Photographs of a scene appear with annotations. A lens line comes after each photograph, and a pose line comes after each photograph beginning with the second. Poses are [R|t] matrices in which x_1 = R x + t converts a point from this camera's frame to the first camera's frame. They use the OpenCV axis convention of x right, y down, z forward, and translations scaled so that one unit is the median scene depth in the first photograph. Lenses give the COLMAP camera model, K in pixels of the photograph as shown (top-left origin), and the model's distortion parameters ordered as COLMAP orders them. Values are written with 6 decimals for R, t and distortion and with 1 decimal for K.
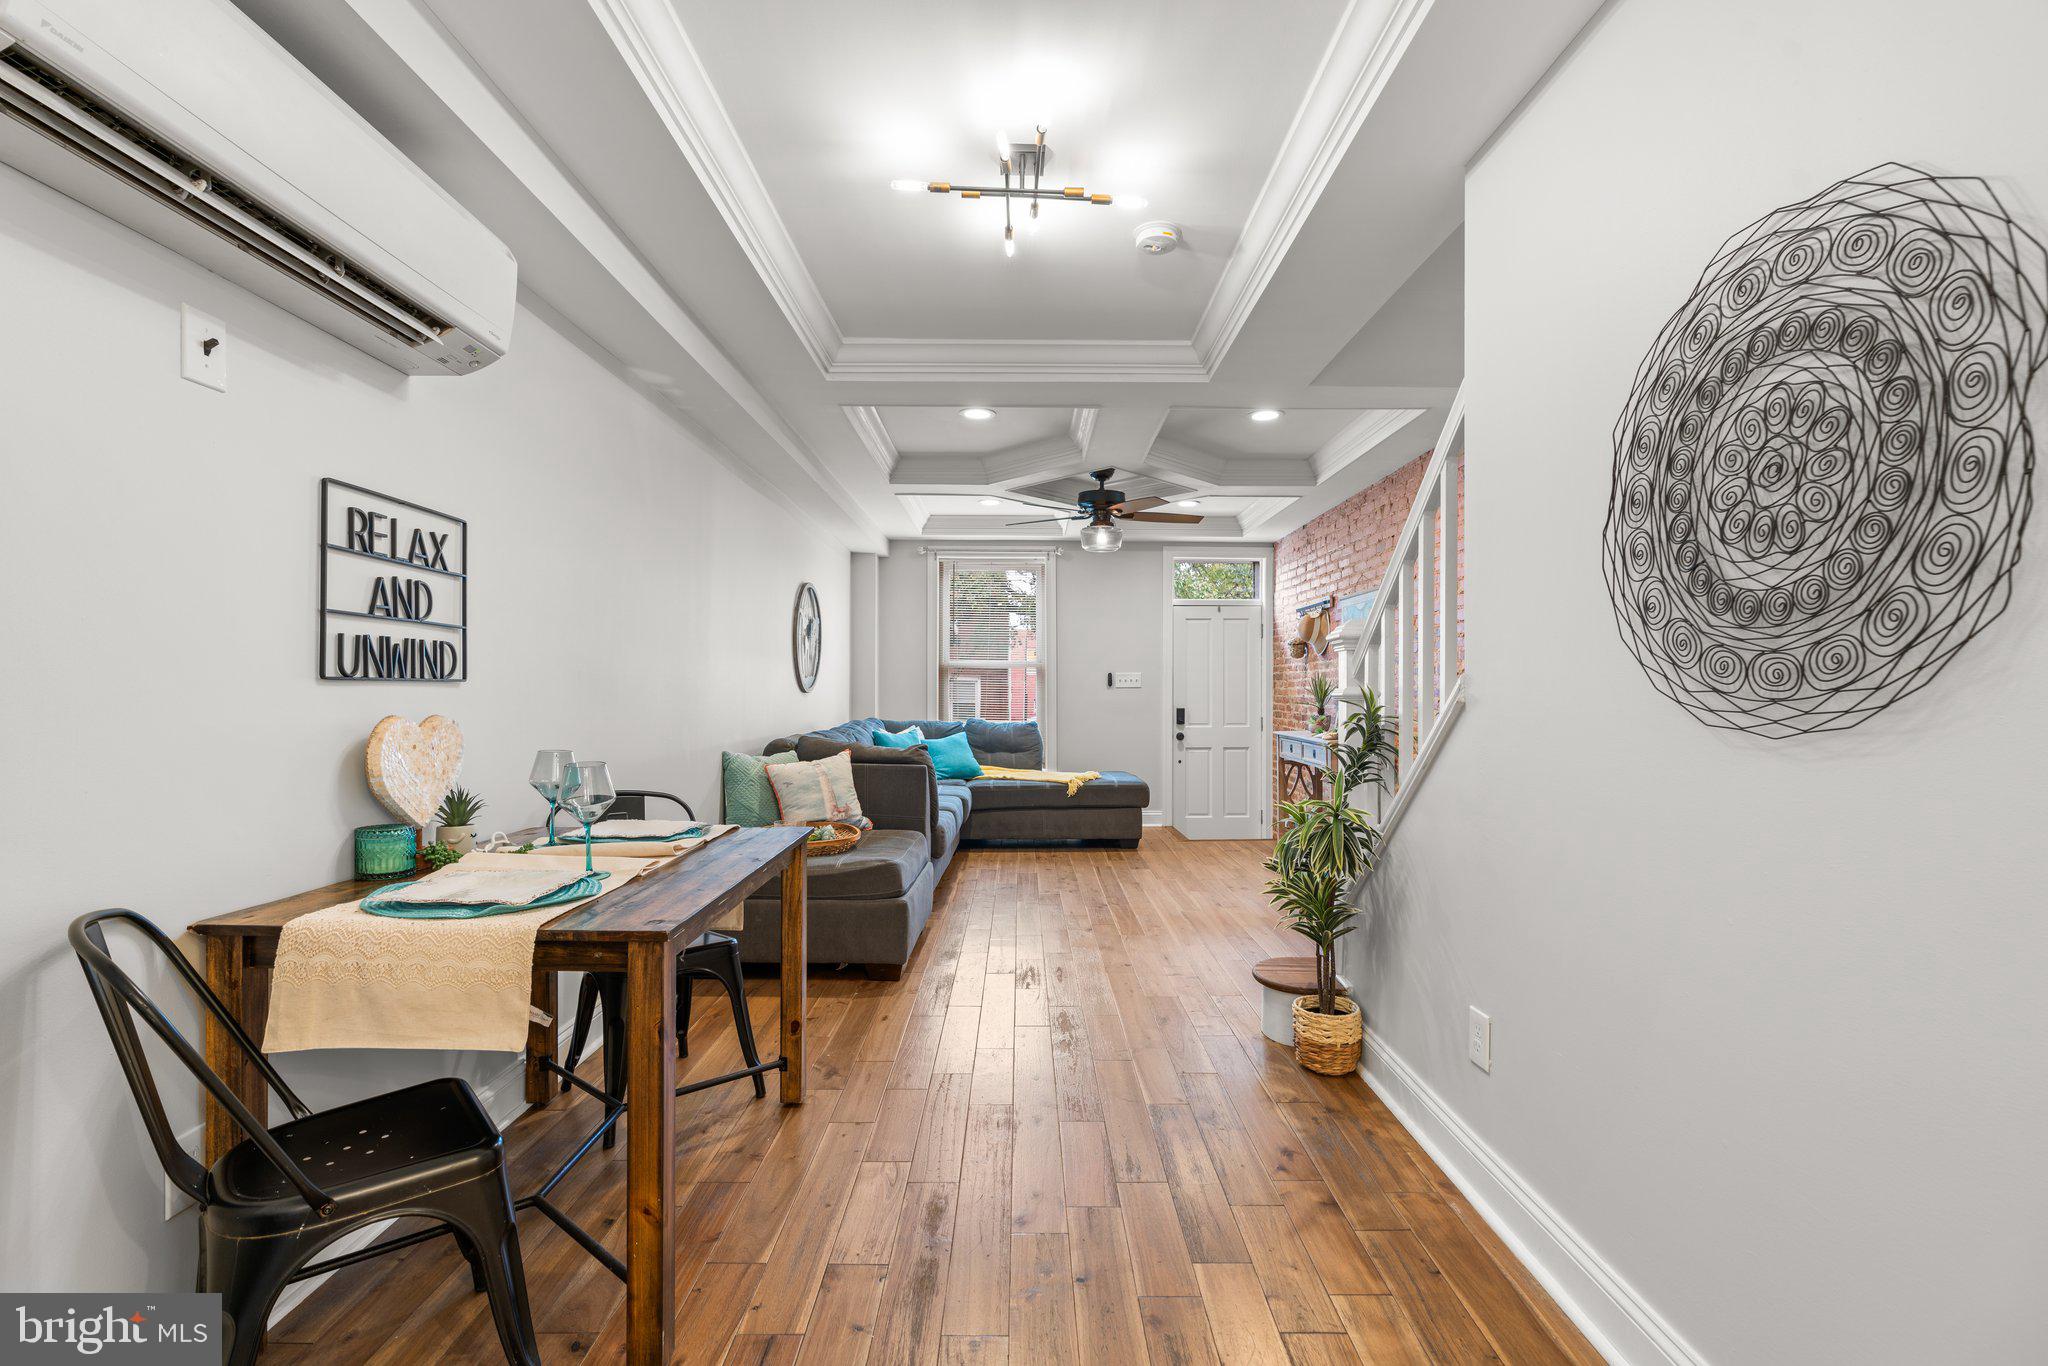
lens RADIAL K [[922.0, 0, 1029.5], [0, 922.0, 679.3], [0, 0, 1]] dist [-0.012489, 0.000156]
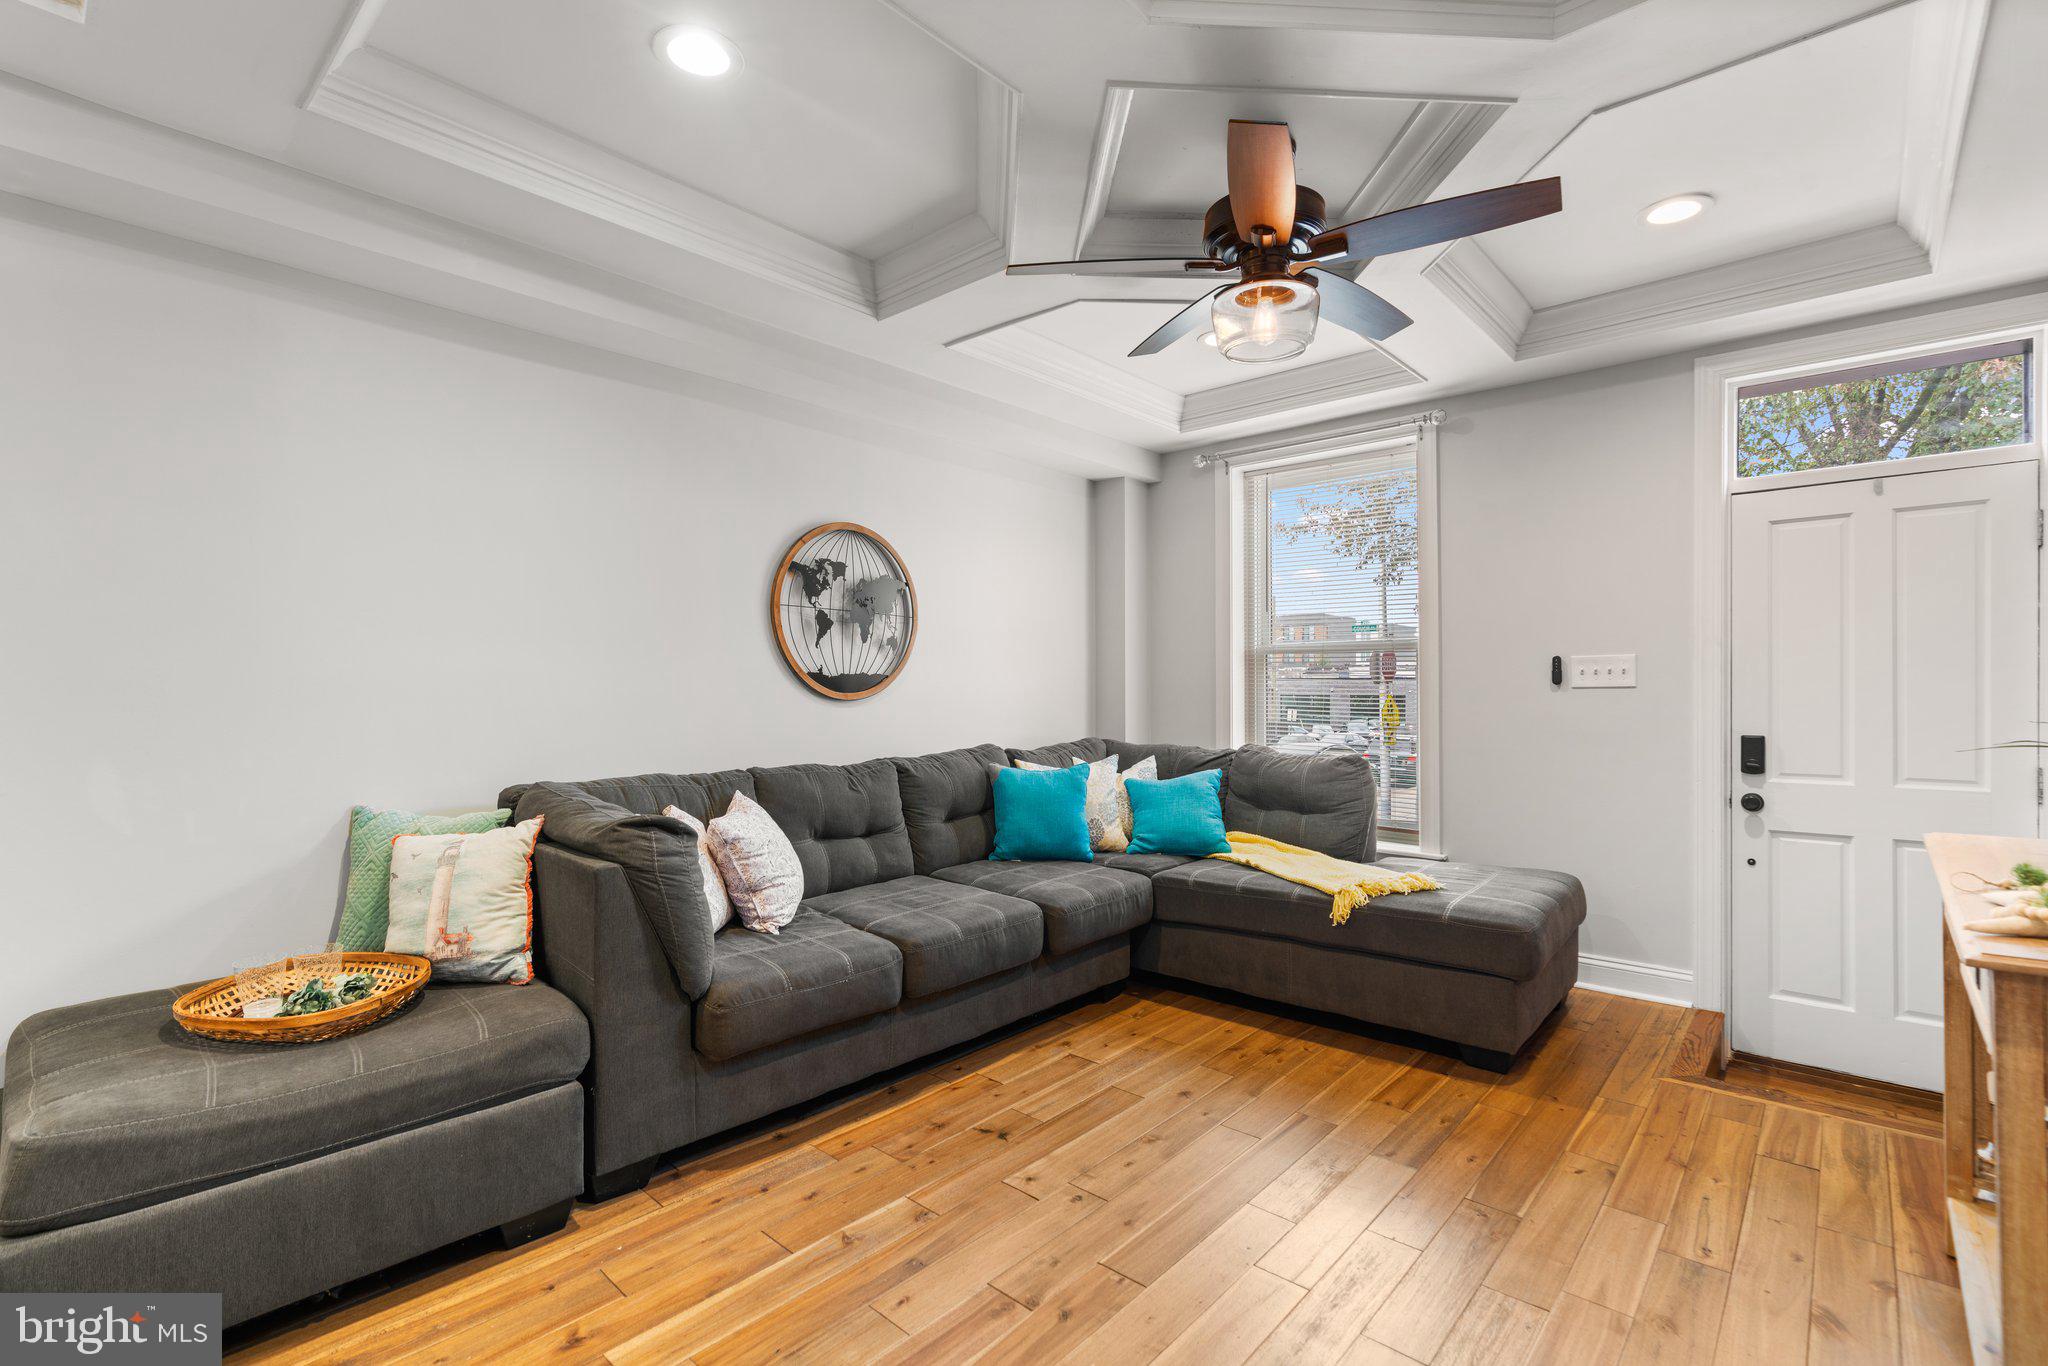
lens RADIAL K [[922.8, 0, 1029.3], [0, 922.8, 696.3], [0, 0, 1]] dist [-0.010326, 0.000783]
pose [[0.736411, 0.000989, -0.676534, 0.732297], [0.012842, 0.999798, 0.015441, 0.010119], [0.676413, -0.020059, 0.736249, 1.682378]]
